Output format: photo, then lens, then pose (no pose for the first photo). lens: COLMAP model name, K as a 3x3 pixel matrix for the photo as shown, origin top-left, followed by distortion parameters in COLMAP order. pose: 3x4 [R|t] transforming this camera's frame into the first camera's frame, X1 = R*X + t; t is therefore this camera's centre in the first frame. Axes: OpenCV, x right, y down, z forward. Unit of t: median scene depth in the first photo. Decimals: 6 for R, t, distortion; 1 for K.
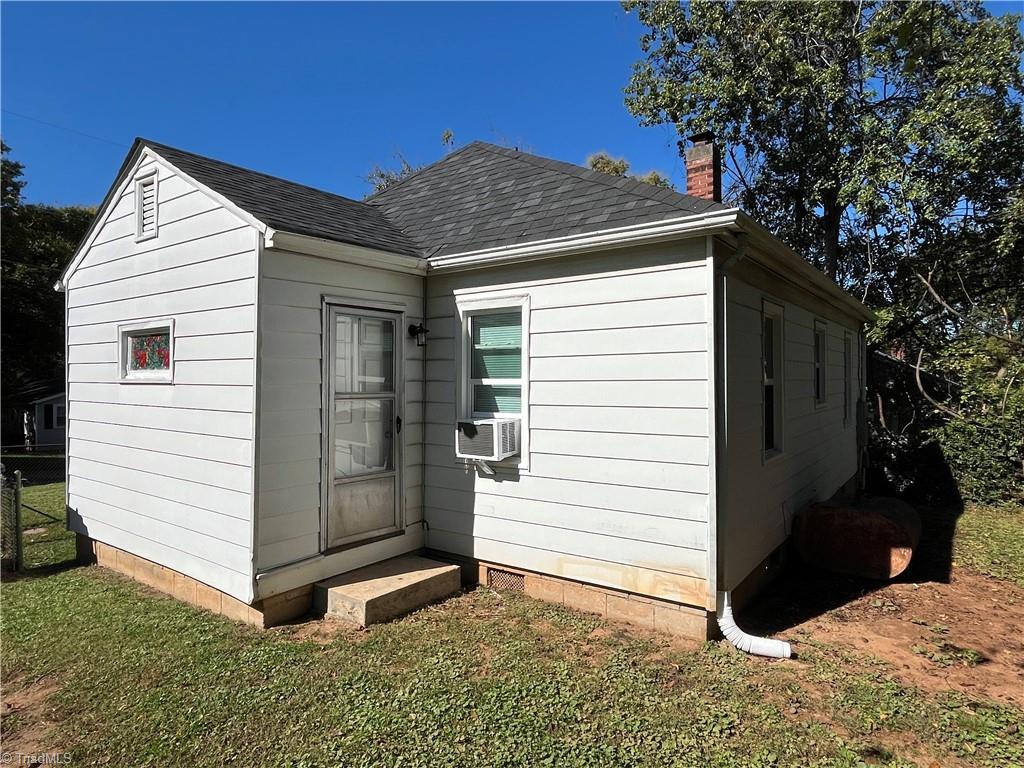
lens RADIAL K [[605.5, 0, 513.2], [0, 605.5, 378.4], [0, 0, 1]] dist [-0.000455, 0.001078]
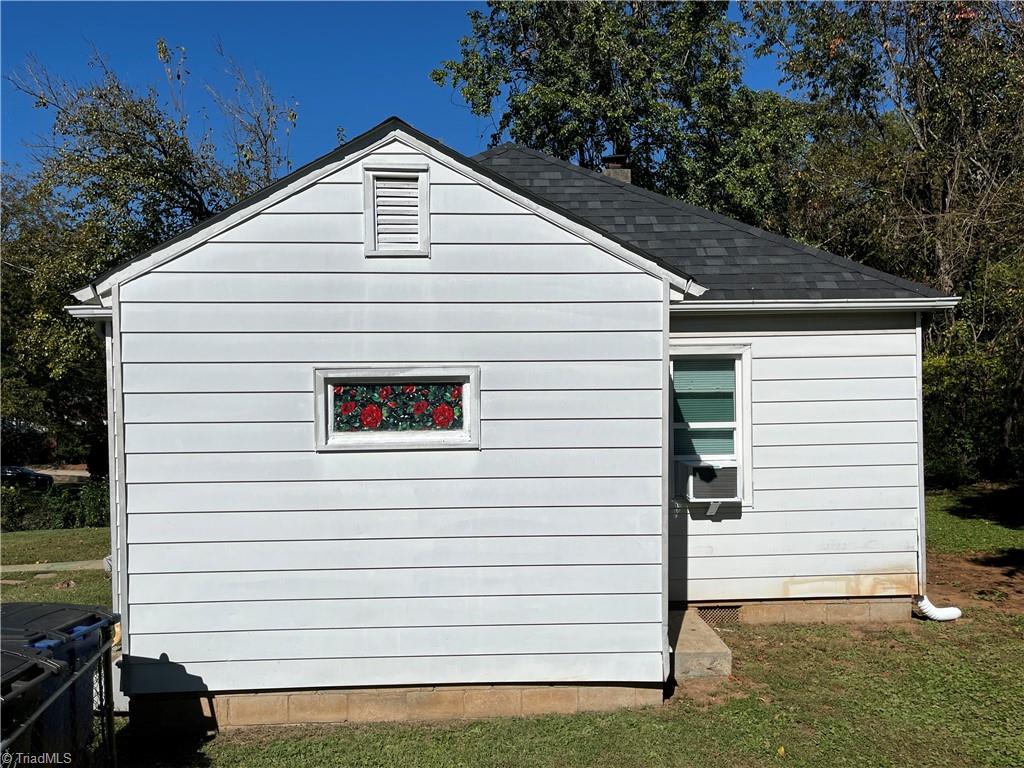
lens RADIAL K [[780.1, 0, 512.2], [0, 780.1, 385.9], [0, 0, 1]] dist [0.013123, -0.000742]
pose [[0.786906, -0.018675, 0.616790, -1.130574], [0.009036, 0.999783, 0.018744, -0.090861], [-0.617007, -0.009176, 0.786904, 0.166741]]
